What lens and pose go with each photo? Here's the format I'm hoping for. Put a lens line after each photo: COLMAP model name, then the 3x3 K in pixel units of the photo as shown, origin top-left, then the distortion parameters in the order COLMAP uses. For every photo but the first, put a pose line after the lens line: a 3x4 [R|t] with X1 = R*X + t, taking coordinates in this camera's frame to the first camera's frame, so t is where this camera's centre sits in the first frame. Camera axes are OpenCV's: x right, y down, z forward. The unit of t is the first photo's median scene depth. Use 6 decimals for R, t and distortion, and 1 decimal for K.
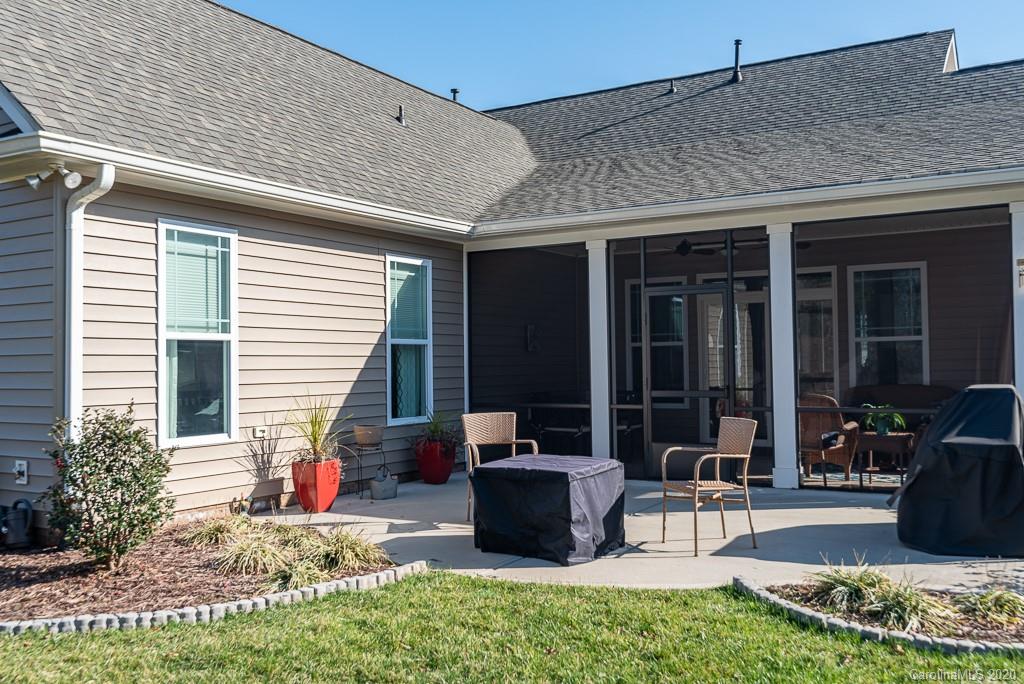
lens RADIAL K [[963.2, 0, 513.1], [0, 963.2, 343.1], [0, 0, 1]] dist [-0.009368, 0.000000]
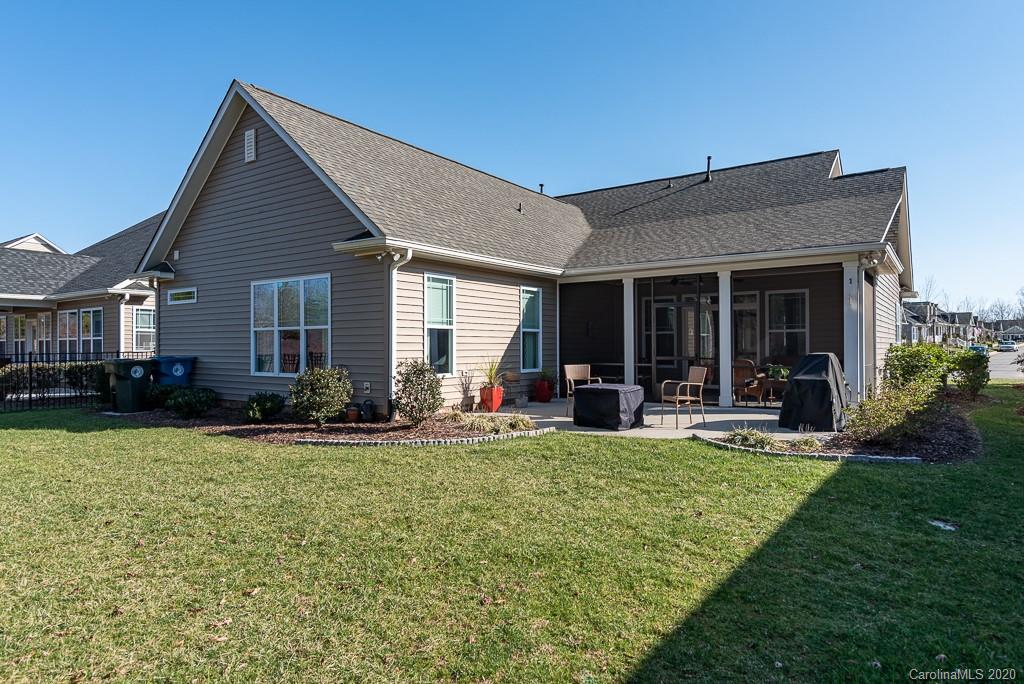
lens RADIAL K [[631.2, 0, 509.8], [0, 631.2, 342.9], [0, 0, 1]] dist [0.001930, -0.000431]
pose [[0.996502, 0.009081, -0.083076, -0.050732], [-0.007671, 0.999821, 0.017281, 0.002729], [0.083218, -0.016583, 0.996393, -0.326619]]
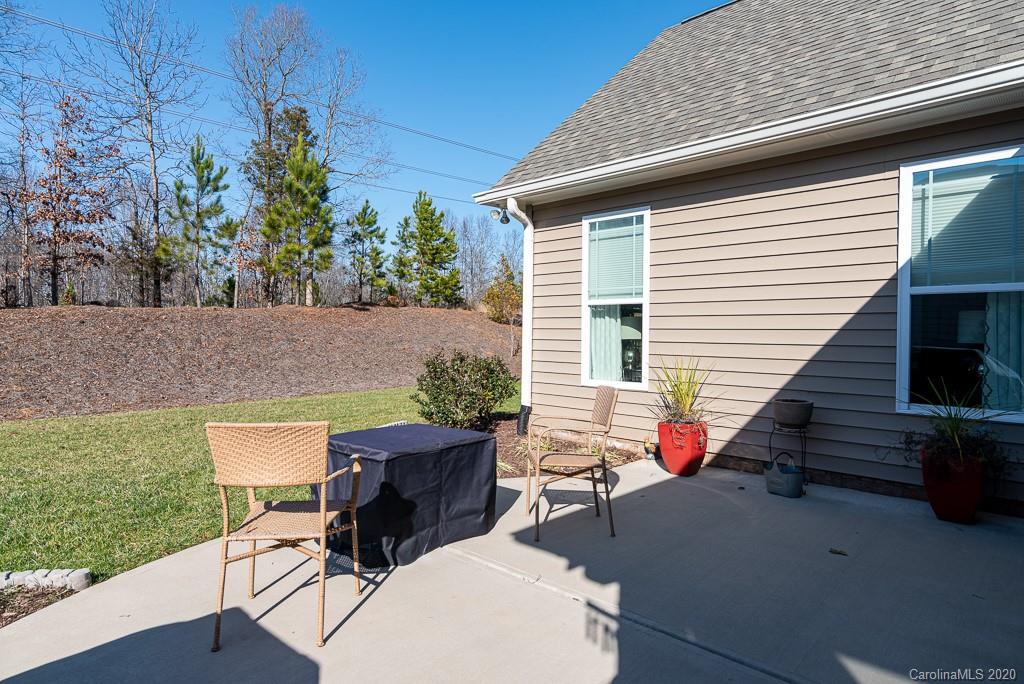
lens RADIAL K [[592.1, 0, 514.8], [0, 592.1, 341.6], [0, 0, 1]] dist [0.008163, -0.001081]
pose [[-0.262371, 0.029795, -0.964507, 0.401112], [0.018662, 0.999493, 0.025799, 0.020285], [0.964787, -0.011231, -0.262794, 0.945997]]
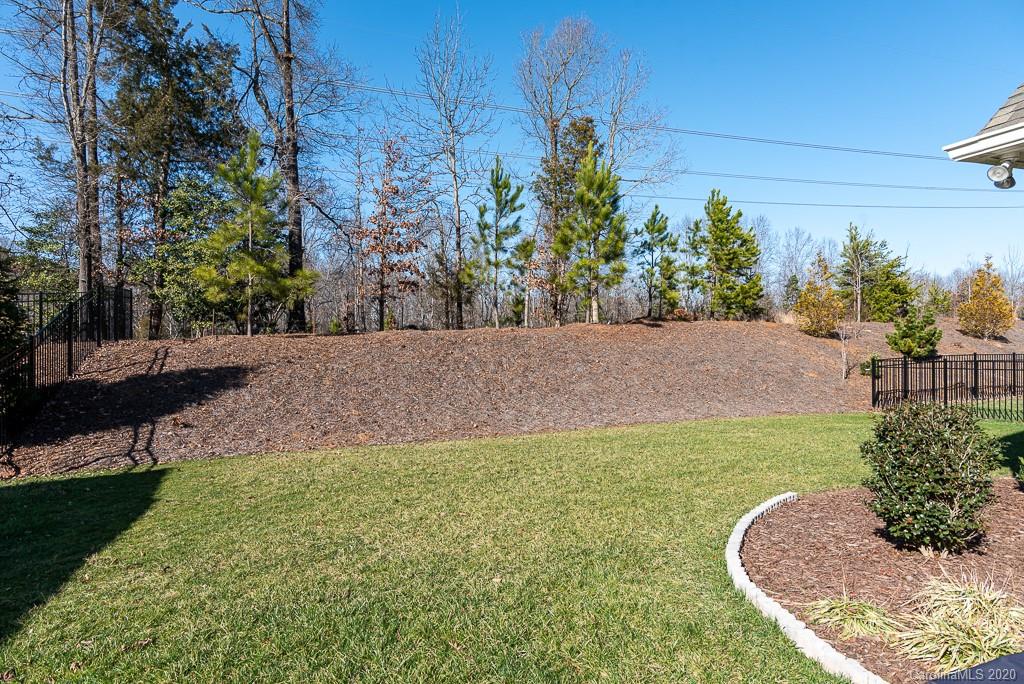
lens RADIAL K [[592.1, 0, 510.9], [0, 592.1, 340.9], [0, 0, 1]] dist [0.008163, -0.001081]
pose [[-0.646250, 0.017421, -0.762927, 0.369869], [0.033876, 0.999409, -0.005874, 0.014490], [0.762374, -0.029641, -0.646458, 0.900667]]
